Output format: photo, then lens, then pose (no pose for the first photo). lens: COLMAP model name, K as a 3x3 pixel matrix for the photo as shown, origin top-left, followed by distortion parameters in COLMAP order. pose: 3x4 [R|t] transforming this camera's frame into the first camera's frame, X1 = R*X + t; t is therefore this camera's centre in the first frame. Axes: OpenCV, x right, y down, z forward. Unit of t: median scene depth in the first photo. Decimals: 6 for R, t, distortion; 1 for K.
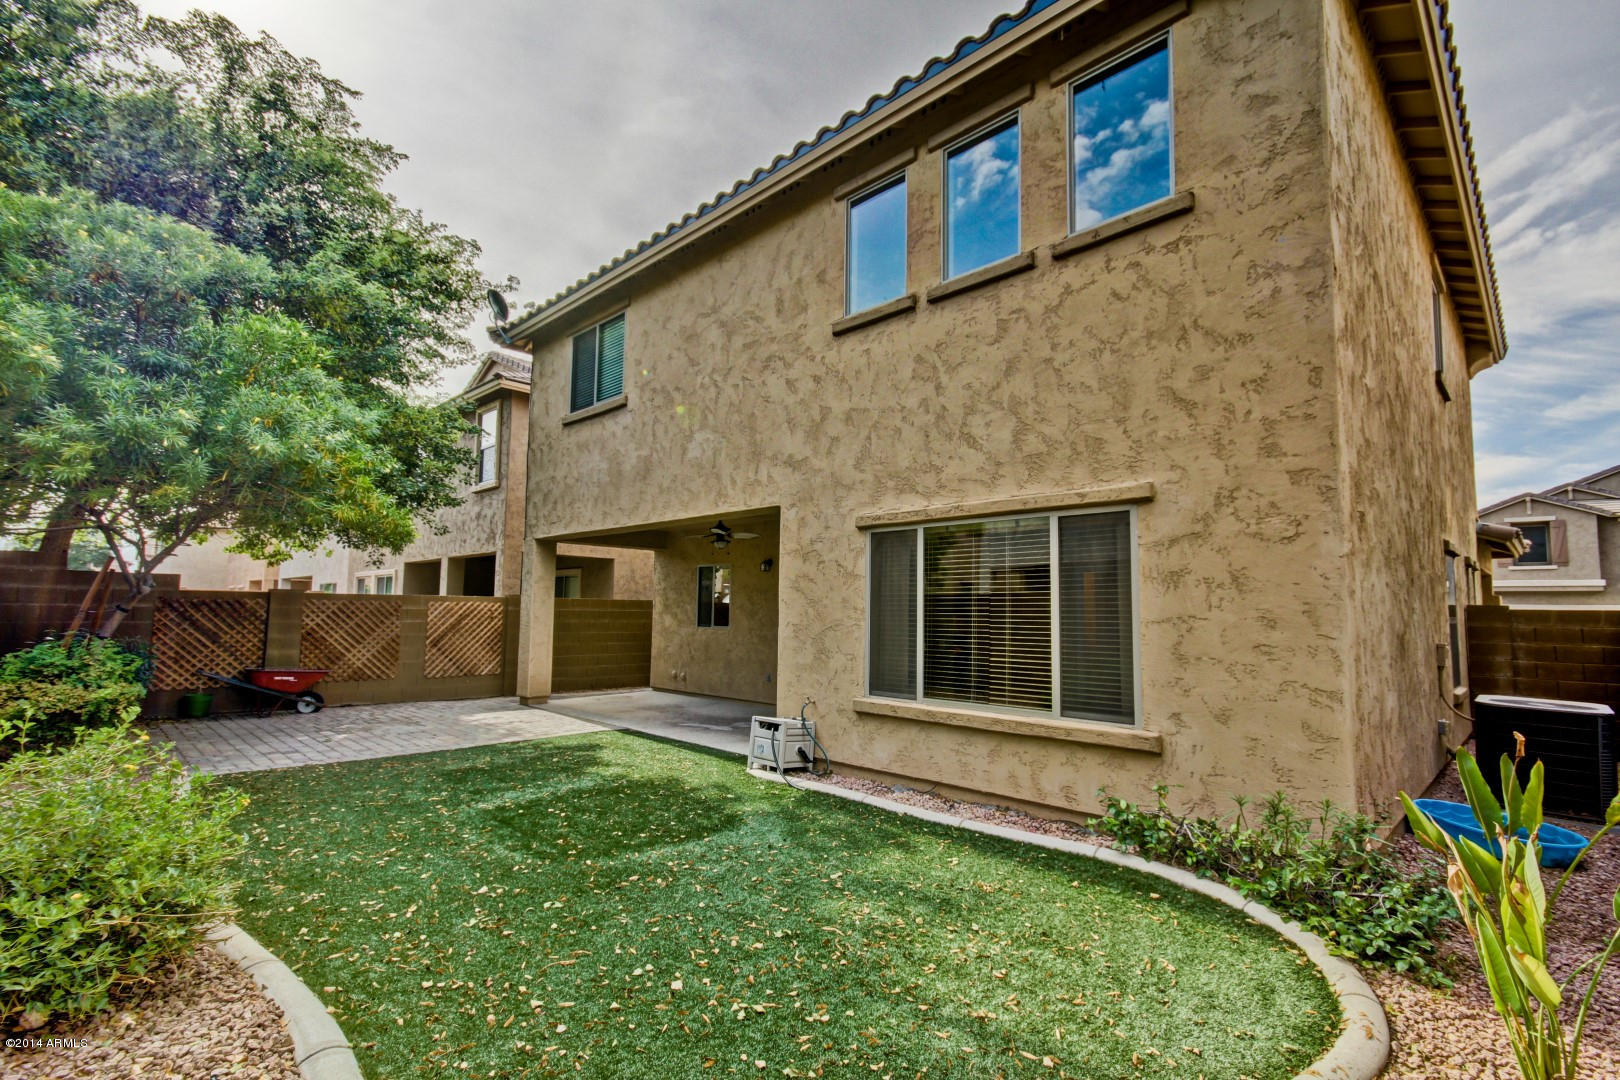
lens RADIAL K [[738.6, 0, 814.4], [0, 738.6, 551.0], [0, 0, 1]] dist [0.028753, -0.011602]
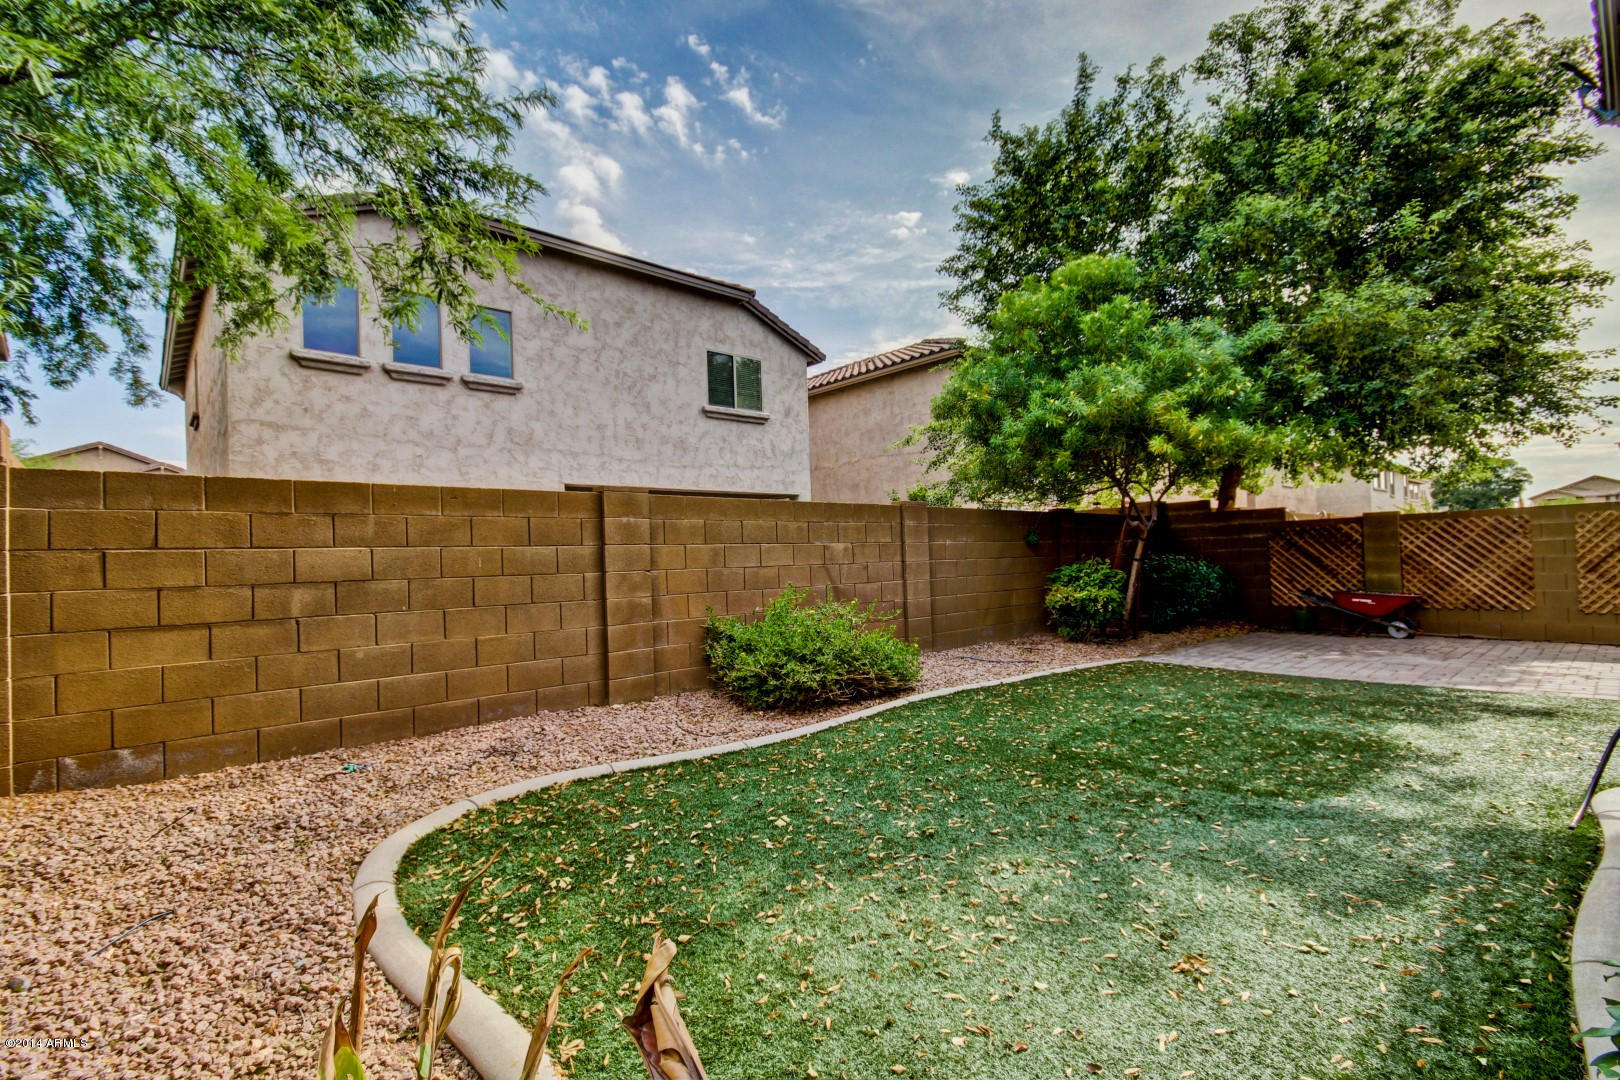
lens RADIAL K [[738.6, 0, 814.4], [0, 738.6, 551.0], [0, 0, 1]] dist [0.028753, -0.011602]
pose [[-0.053304, -0.029464, -0.998144, 0.632201], [0.112949, 0.992972, -0.035343, 0.106732], [0.992170, -0.114623, -0.049601, 0.620475]]
